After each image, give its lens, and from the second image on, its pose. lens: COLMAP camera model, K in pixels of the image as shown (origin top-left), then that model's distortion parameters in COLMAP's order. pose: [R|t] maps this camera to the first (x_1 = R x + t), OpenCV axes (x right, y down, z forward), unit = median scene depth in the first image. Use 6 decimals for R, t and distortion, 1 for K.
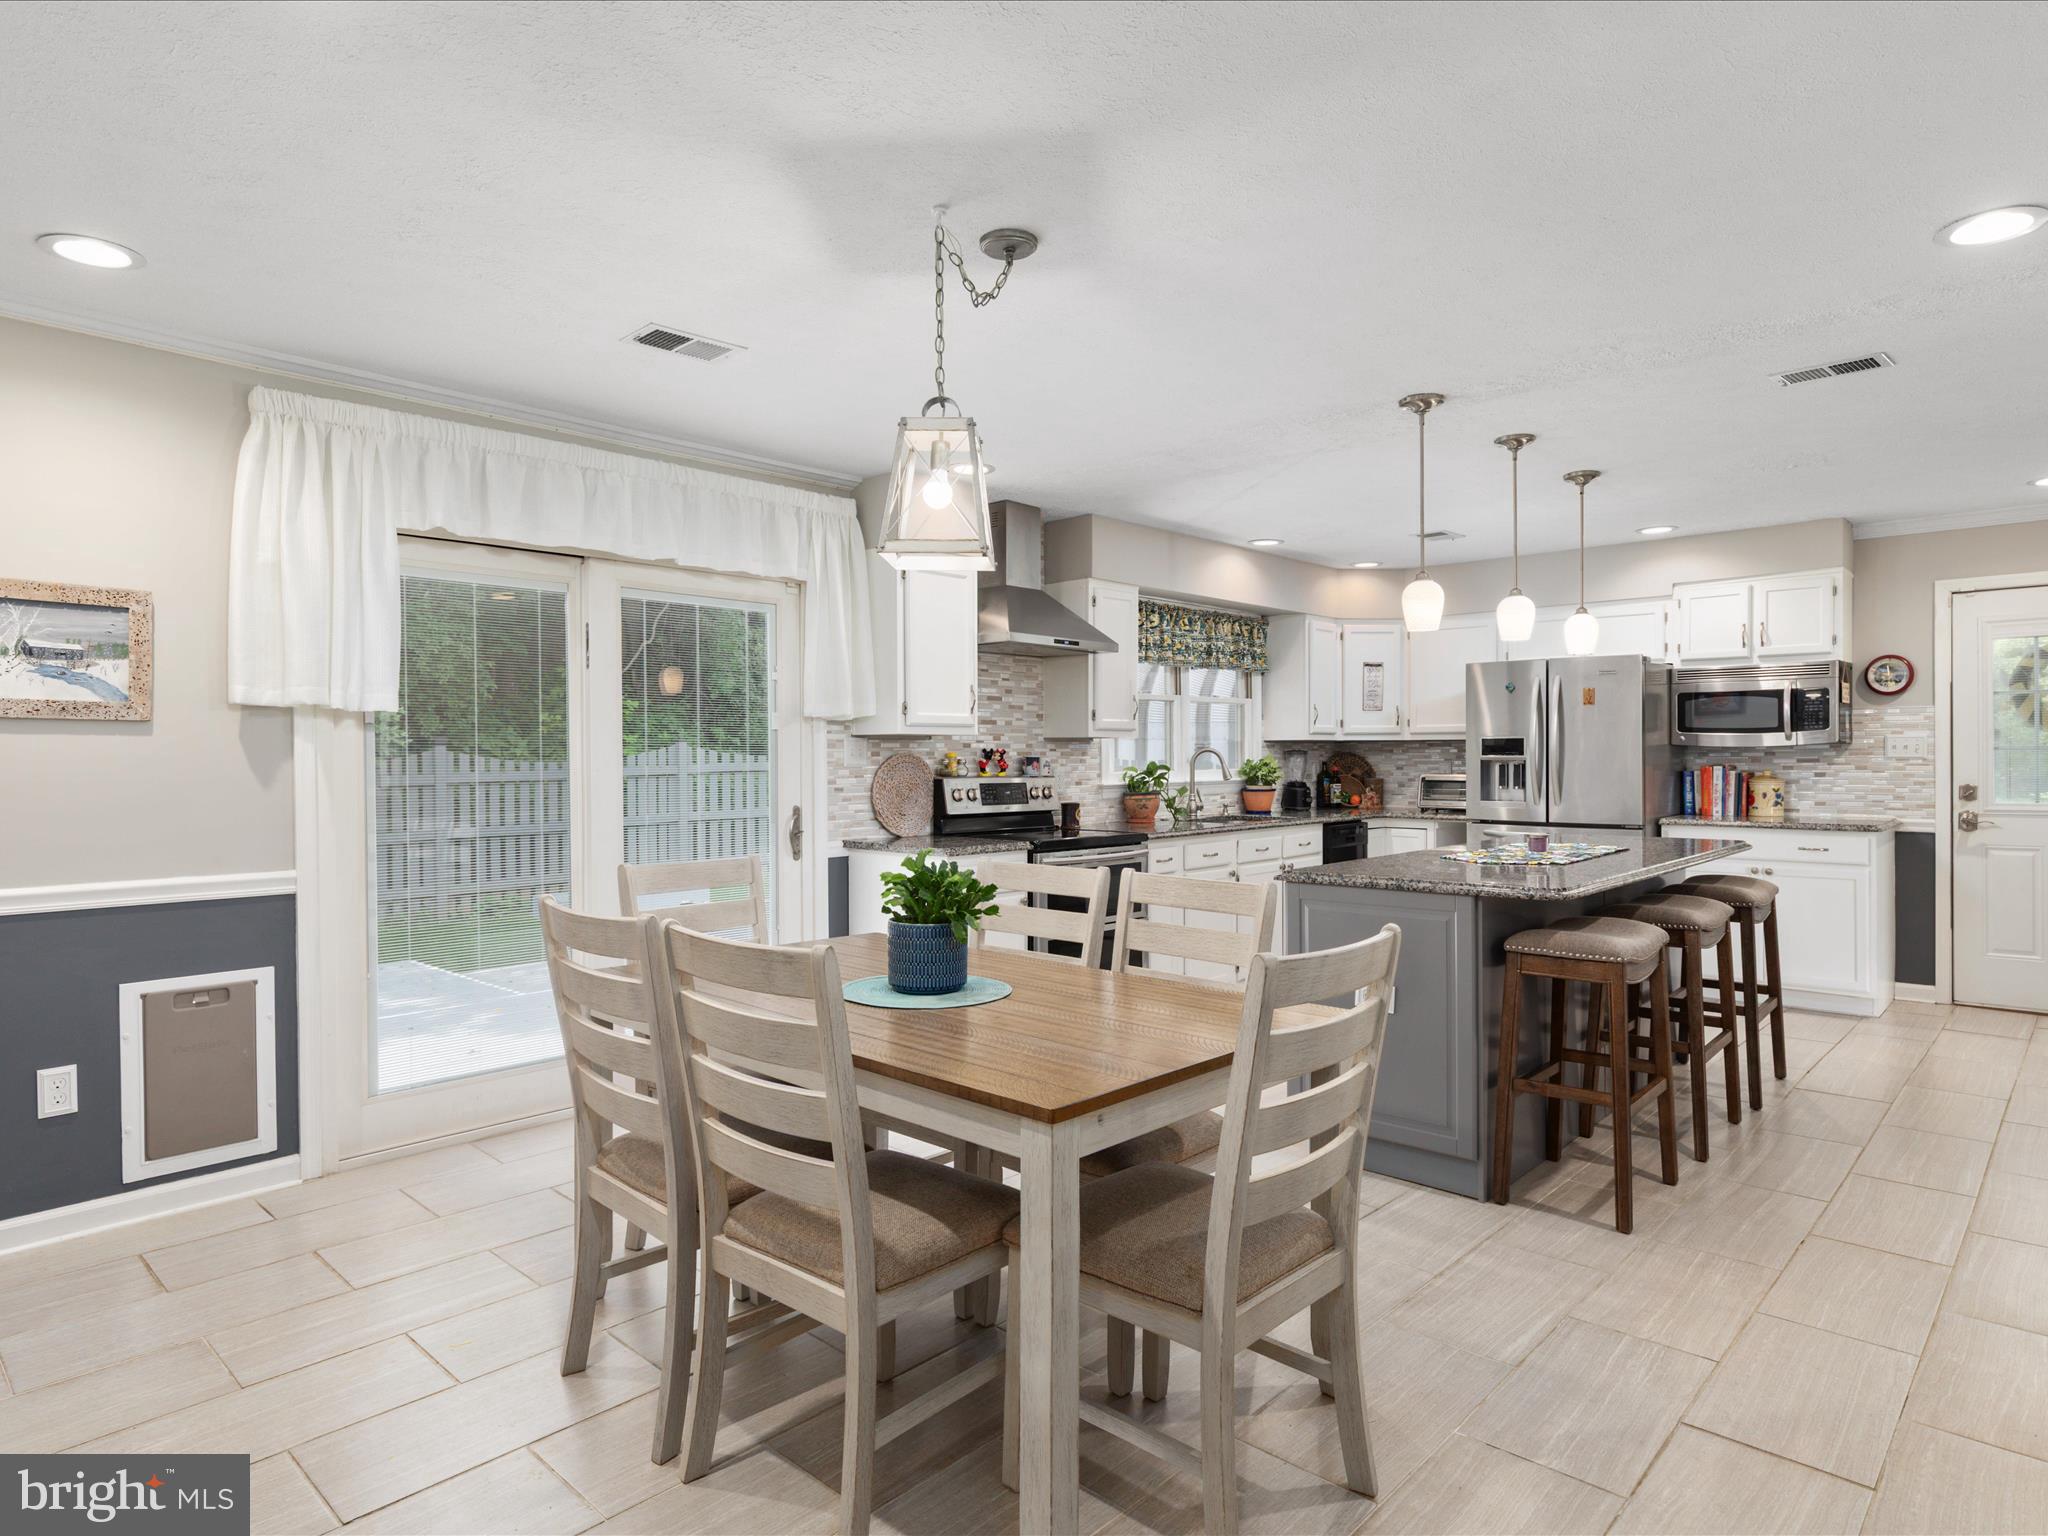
lens RADIAL K [[1173.0, 0, 997.0], [0, 1173.0, 778.6], [0, 0, 1]] dist [-0.000192, -0.000416]
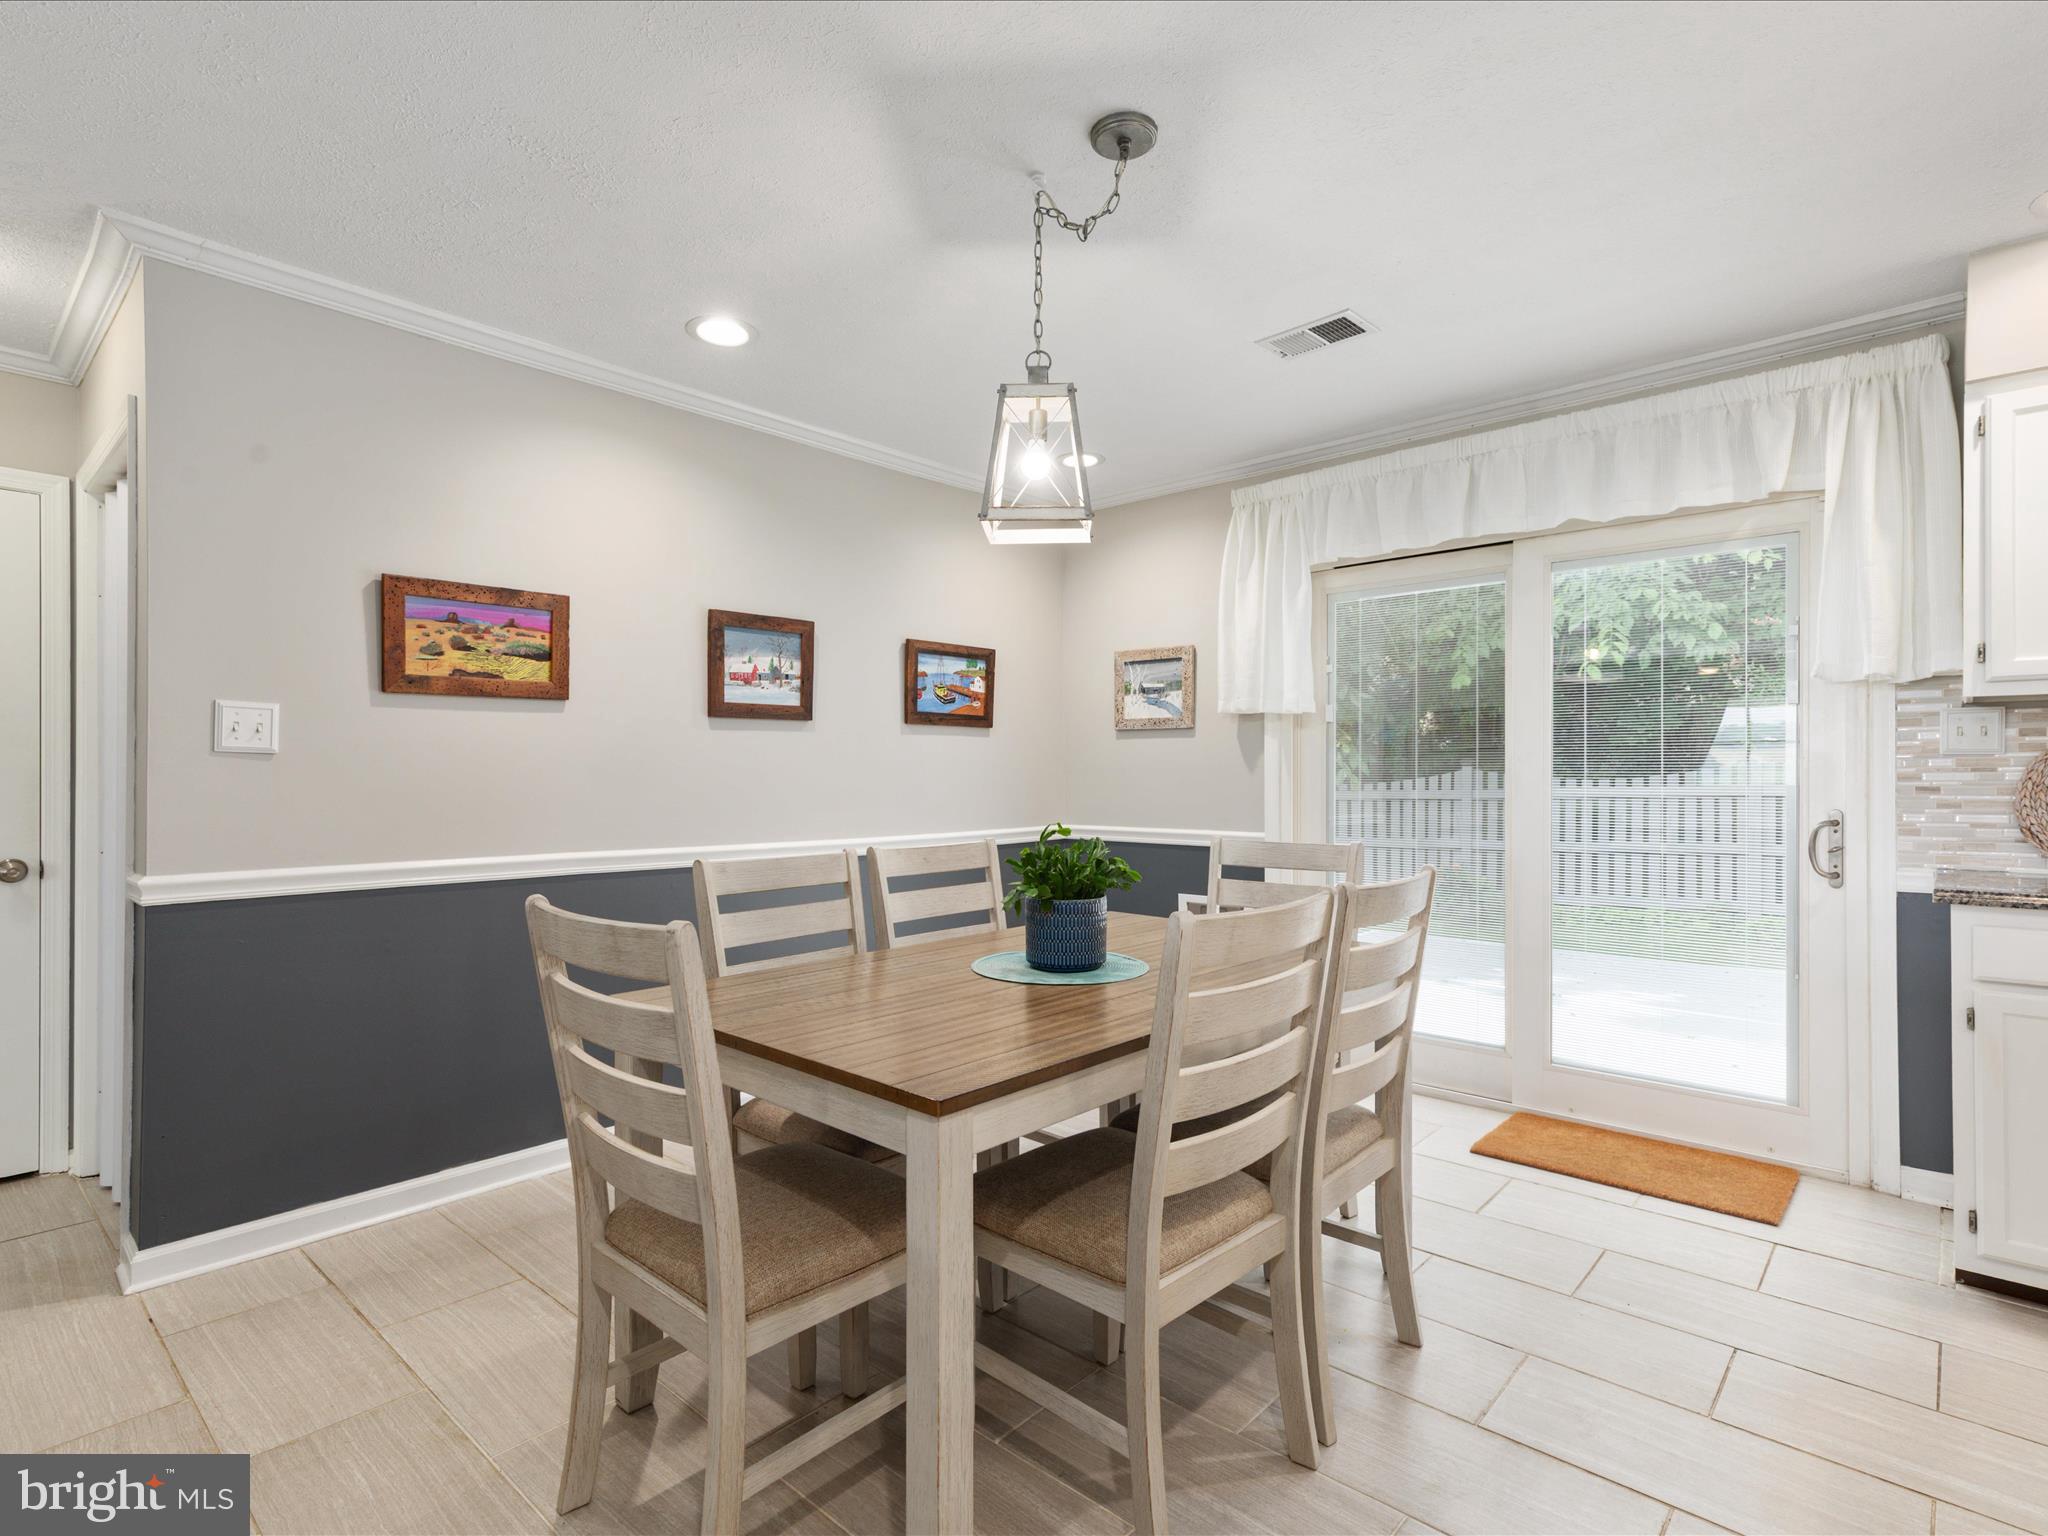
lens RADIAL K [[1008.1, 0, 1029.9], [0, 1008.1, 773.2], [0, 0, 1]] dist [0.001040, 0.000200]
pose [[0.042739, 0.002997, -0.999082, 0.428405], [-0.016554, 0.999860, 0.002291, 0.007851], [0.998949, 0.016441, 0.042783, 0.517505]]
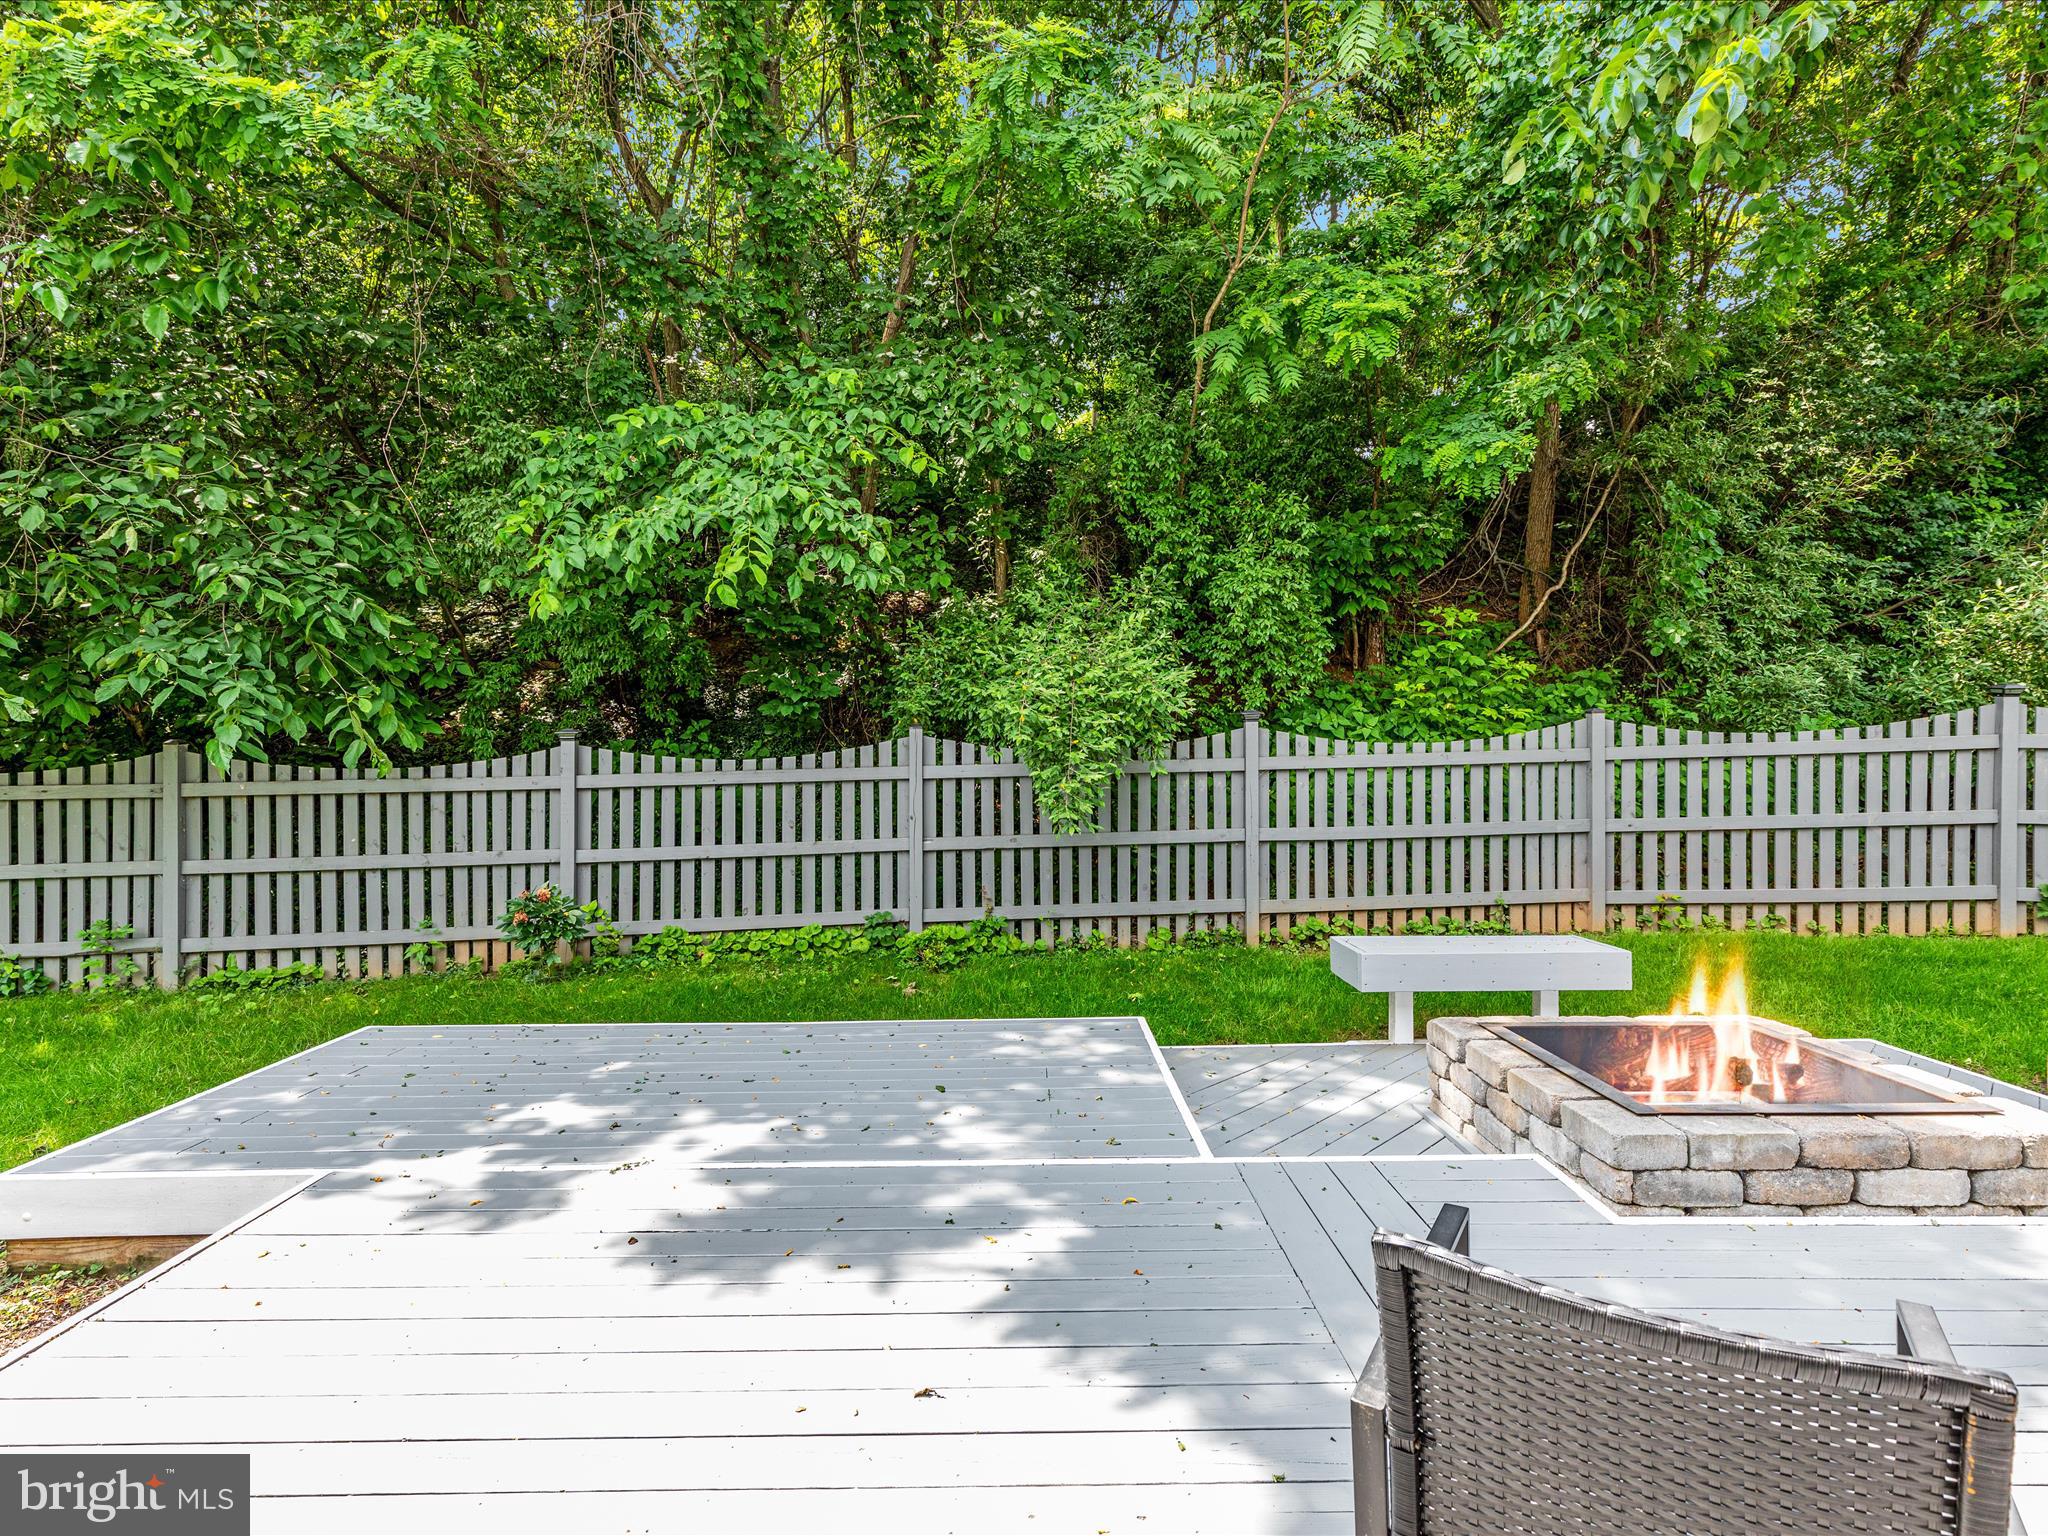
lens RADIAL K [[1057.9, 0, 1018.6], [0, 1057.9, 775.6], [0, 0, 1]] dist [0.002459, -0.000329]
pose [[0.705919, 0.011962, -0.708192, -0.209379], [-0.014654, 0.999890, 0.002282, 0.021853], [0.708141, 0.008767, 0.706016, 0.972590]]
